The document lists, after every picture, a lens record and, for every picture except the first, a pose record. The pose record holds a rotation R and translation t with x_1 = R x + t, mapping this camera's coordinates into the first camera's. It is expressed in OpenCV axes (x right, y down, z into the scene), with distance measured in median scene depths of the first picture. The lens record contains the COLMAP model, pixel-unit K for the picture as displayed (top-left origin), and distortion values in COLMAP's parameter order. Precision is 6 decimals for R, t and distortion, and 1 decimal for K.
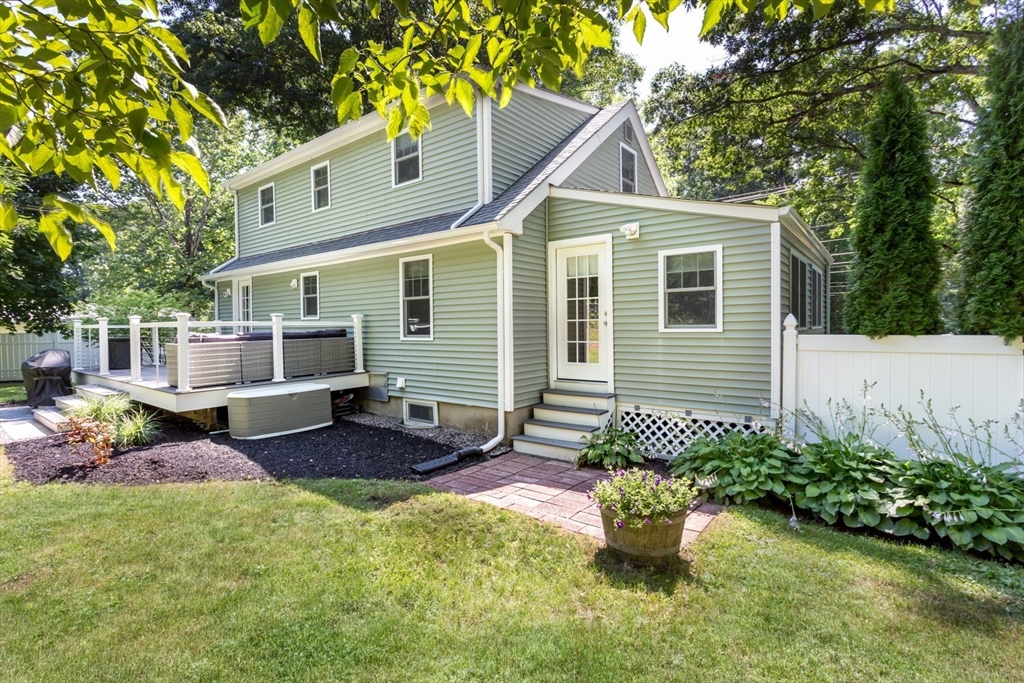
lens RADIAL K [[483.2, 0, 508.8], [0, 483.2, 333.7], [0, 0, 1]] dist [-0.001595, 0.002613]
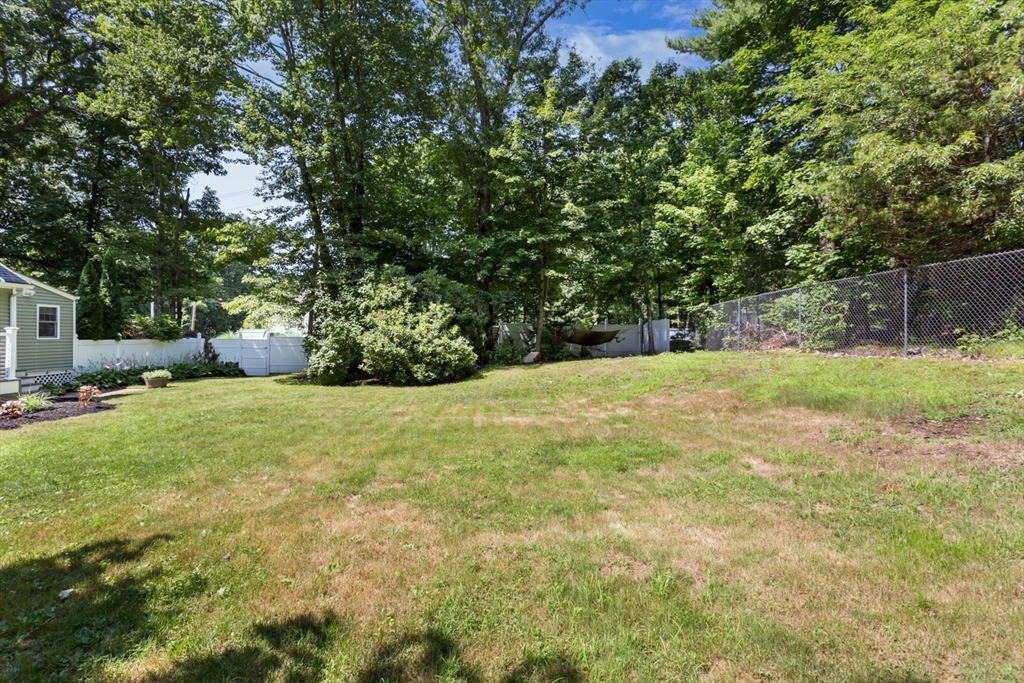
lens RADIAL K [[483.2, 0, 502.4], [0, 483.2, 336.0], [0, 0, 1]] dist [-0.001595, 0.002613]
pose [[-0.665879, 0.010817, 0.745982, -2.549284], [0.019661, 0.999802, 0.003053, 0.014256], [-0.745801, 0.016700, -0.665960, 0.793874]]
